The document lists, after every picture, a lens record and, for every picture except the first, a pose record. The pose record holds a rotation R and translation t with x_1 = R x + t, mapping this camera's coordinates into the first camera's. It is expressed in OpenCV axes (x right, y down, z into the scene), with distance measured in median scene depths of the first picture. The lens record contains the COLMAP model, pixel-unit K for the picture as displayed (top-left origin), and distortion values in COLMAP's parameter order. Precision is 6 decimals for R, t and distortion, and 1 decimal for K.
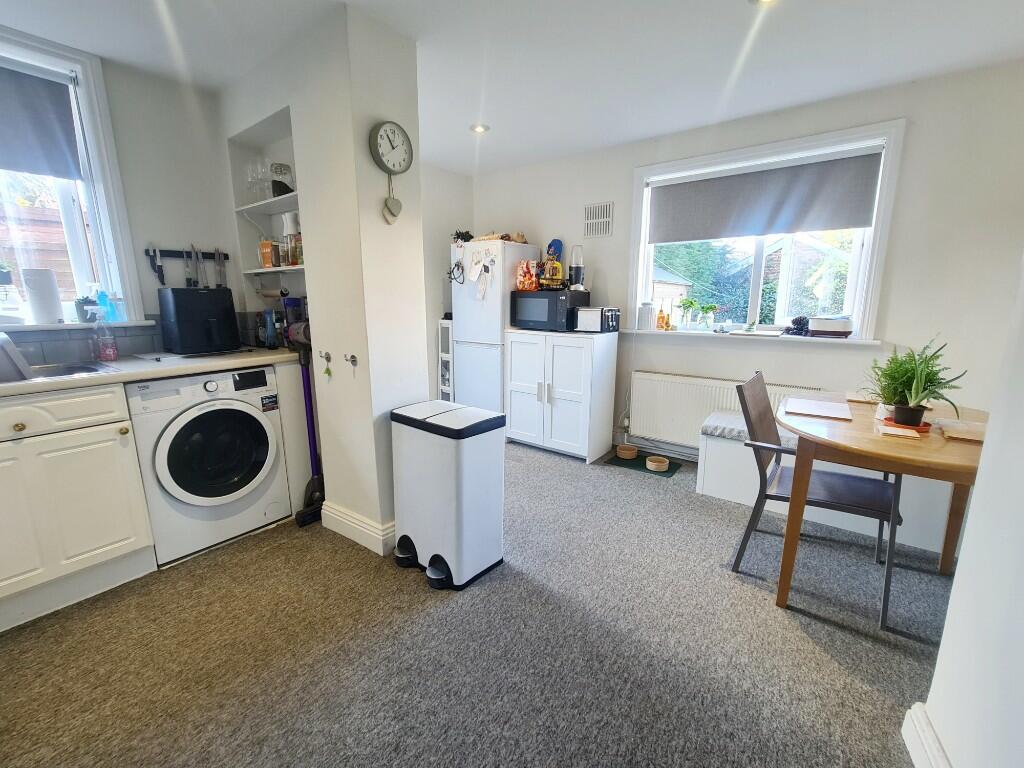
lens RADIAL K [[438.8, 0, 515.8], [0, 438.8, 385.4], [0, 0, 1]] dist [-0.000019, -0.000029]
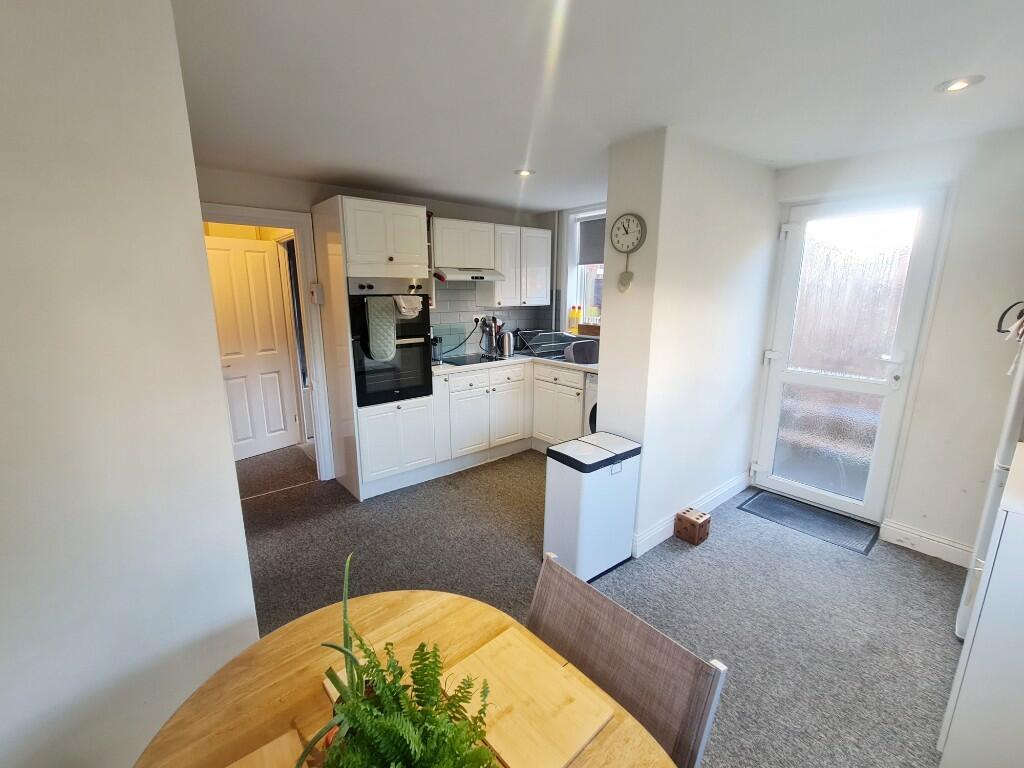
lens RADIAL K [[438.8, 0, 515.8], [0, 438.8, 385.4], [0, 0, 1]] dist [-0.000019, -0.000029]
pose [[-0.217300, 0.211138, -0.952996, 0.952615], [-0.204994, 0.944681, 0.256038, -0.340666], [0.954337, 0.250996, -0.161997, 0.888243]]
